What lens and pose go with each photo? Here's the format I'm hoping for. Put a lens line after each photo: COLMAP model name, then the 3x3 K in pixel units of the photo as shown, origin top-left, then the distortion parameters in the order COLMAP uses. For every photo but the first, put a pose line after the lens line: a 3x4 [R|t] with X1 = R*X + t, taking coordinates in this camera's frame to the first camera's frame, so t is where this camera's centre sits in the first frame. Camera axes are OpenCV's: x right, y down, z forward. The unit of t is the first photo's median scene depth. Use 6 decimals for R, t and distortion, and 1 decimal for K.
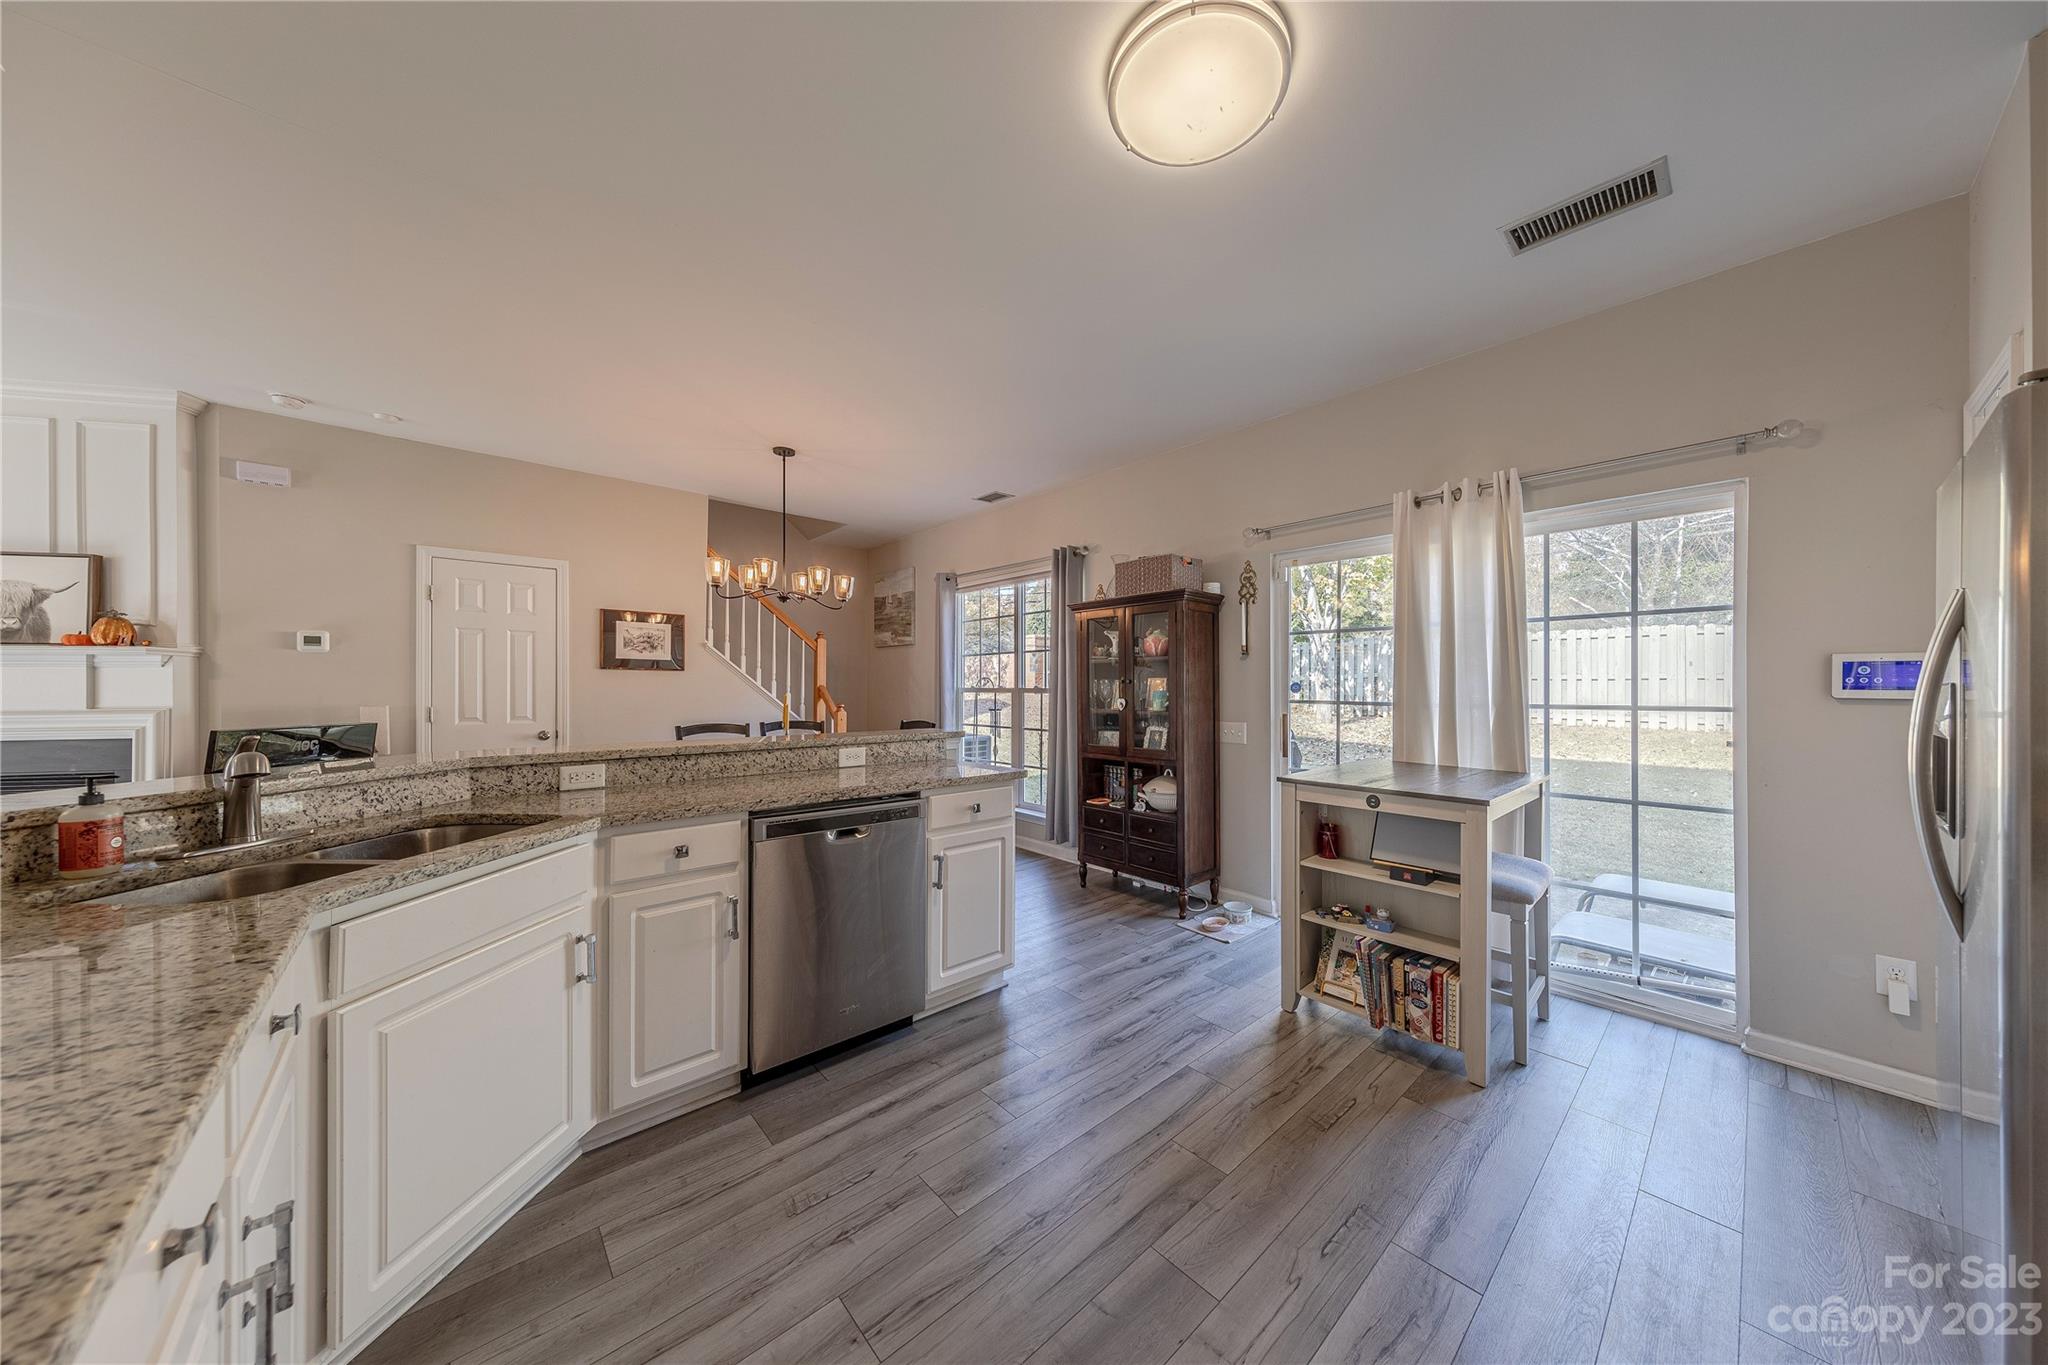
lens RADIAL K [[644.6, 0, 1056.8], [0, 644.6, 686.6], [0, 0, 1]] dist [0.006284, -0.000907]
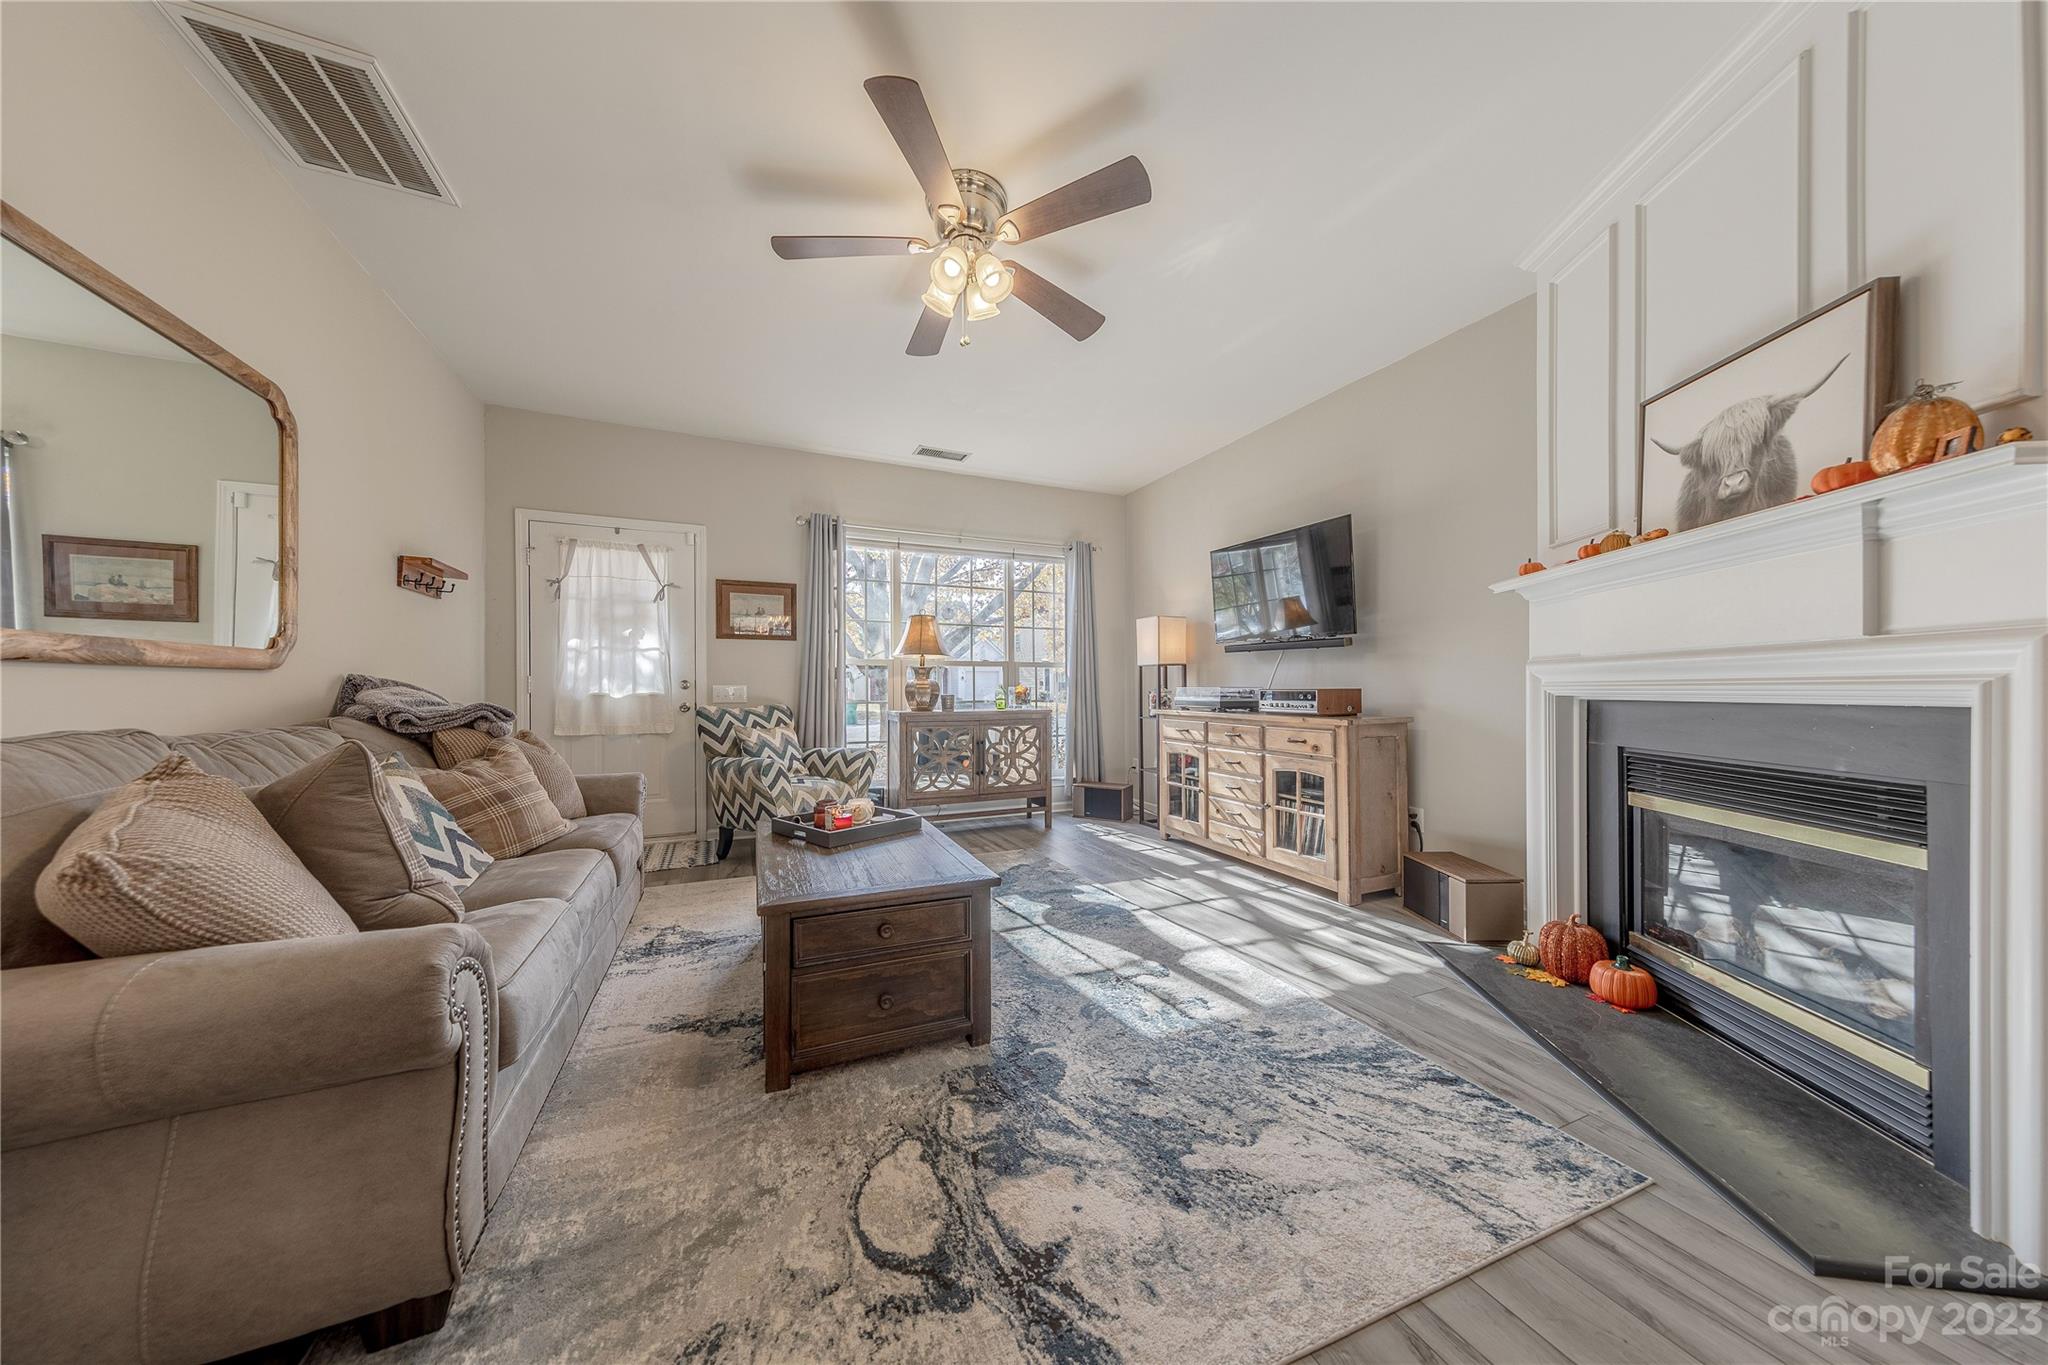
lens RADIAL K [[644.6, 0, 1018.8], [0, 644.6, 689.7], [0, 0, 1]] dist [0.006284, -0.000907]
pose [[-0.334065, 0.002853, -0.942546, -0.904982], [0.001609, 0.999996, 0.002457, 0.071012], [0.942549, -0.000696, -0.334069, 0.621652]]
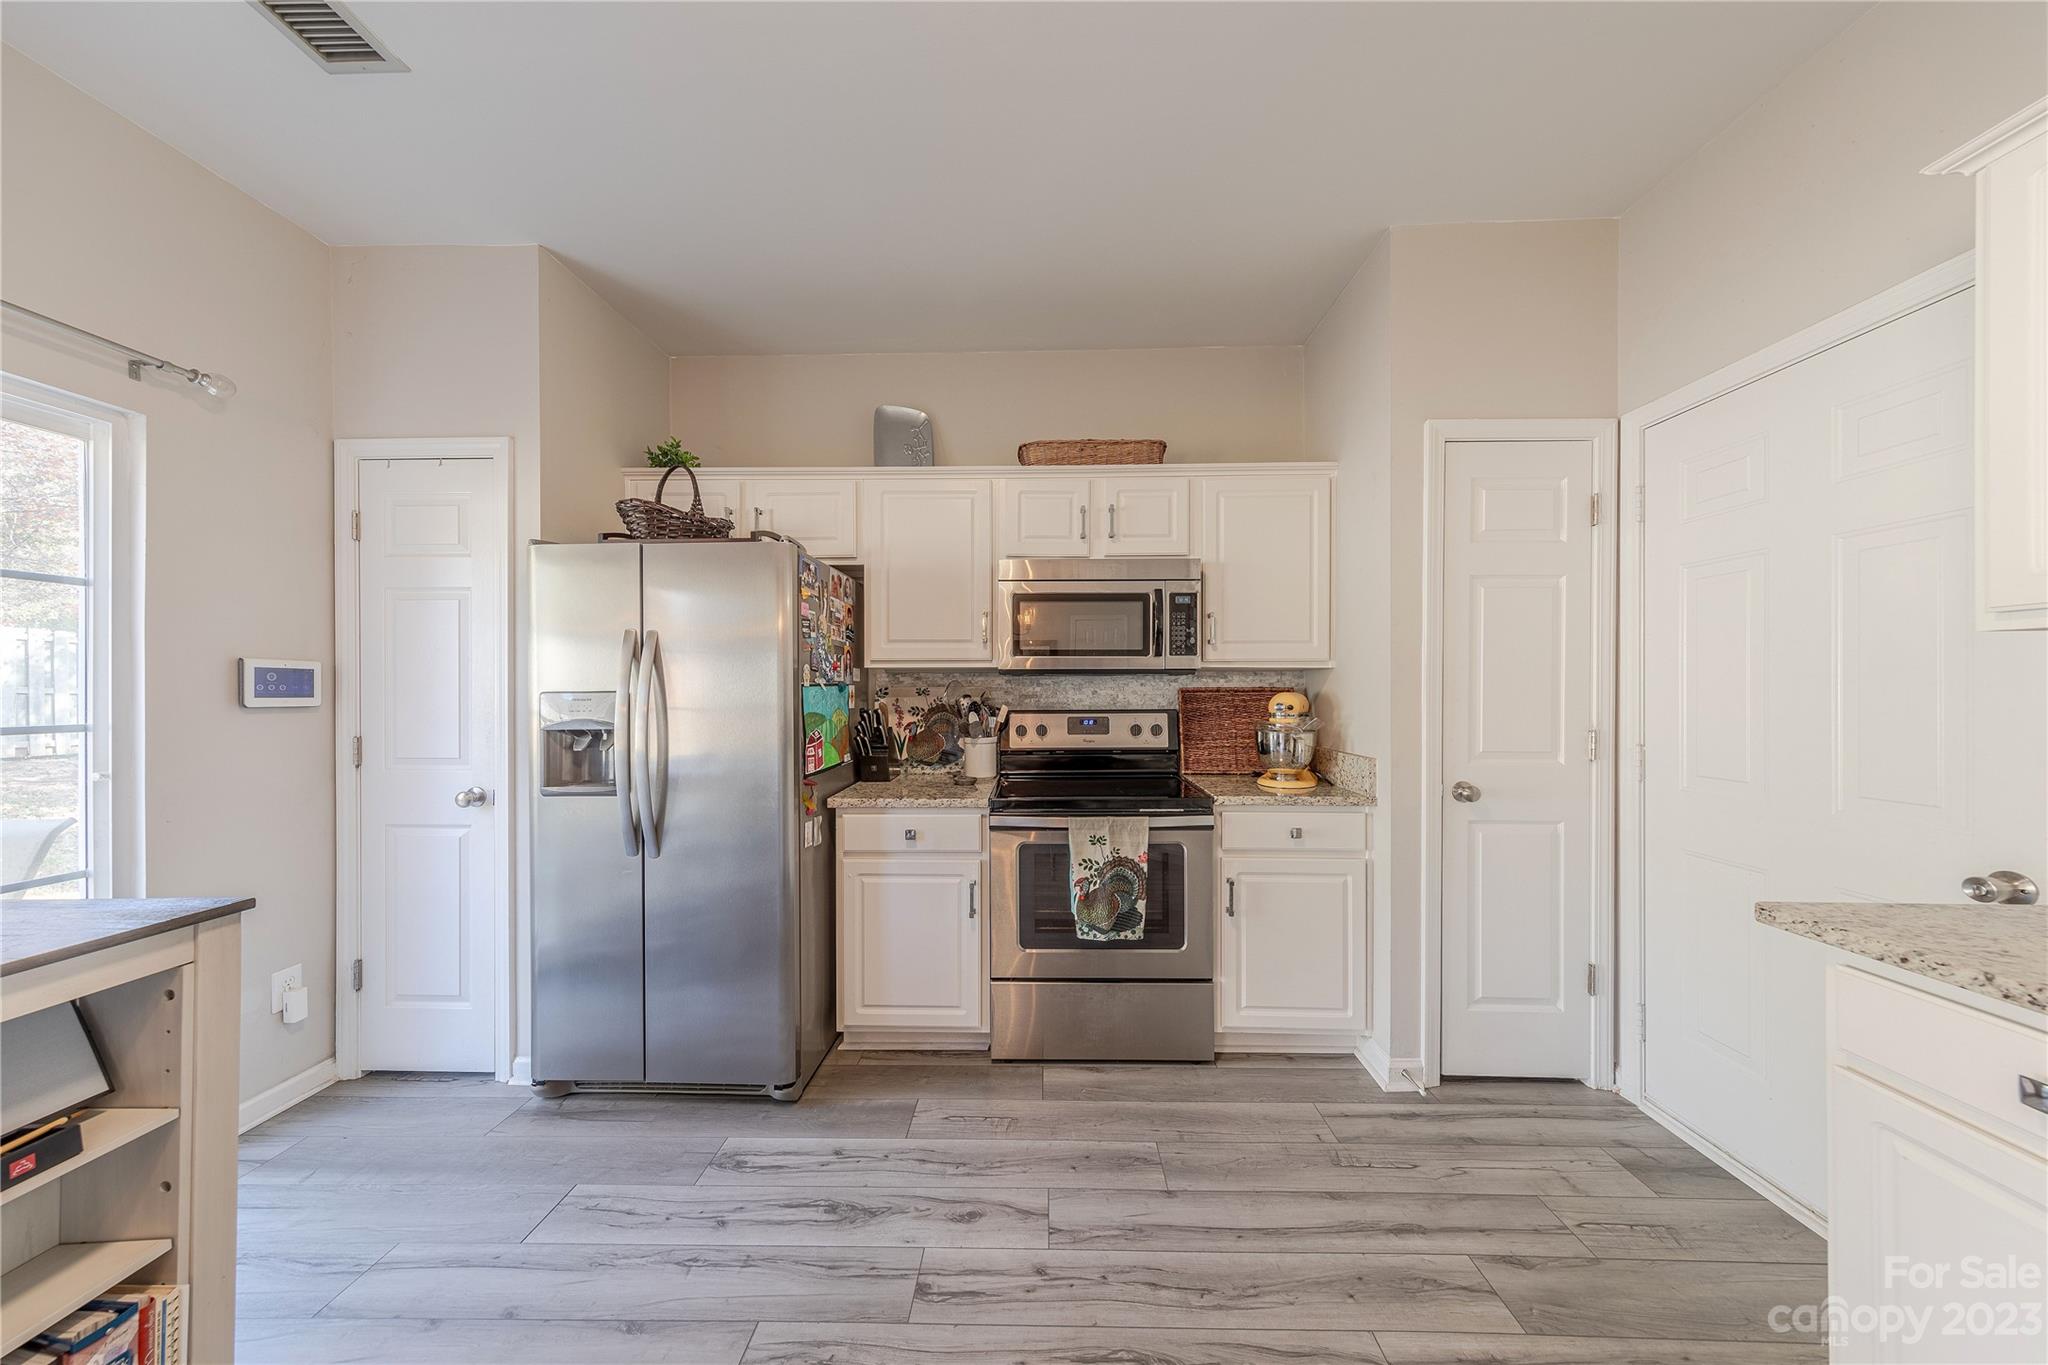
lens RADIAL K [[644.6, 0, 1028.3], [0, 644.6, 691.6], [0, 0, 1]] dist [0.006284, -0.000907]
pose [[-0.709979, 0.001624, 0.704221, -0.137064], [0.003491, 0.999993, 0.001214, -0.001072], [-0.704215, 0.003321, -0.709979, 0.610460]]
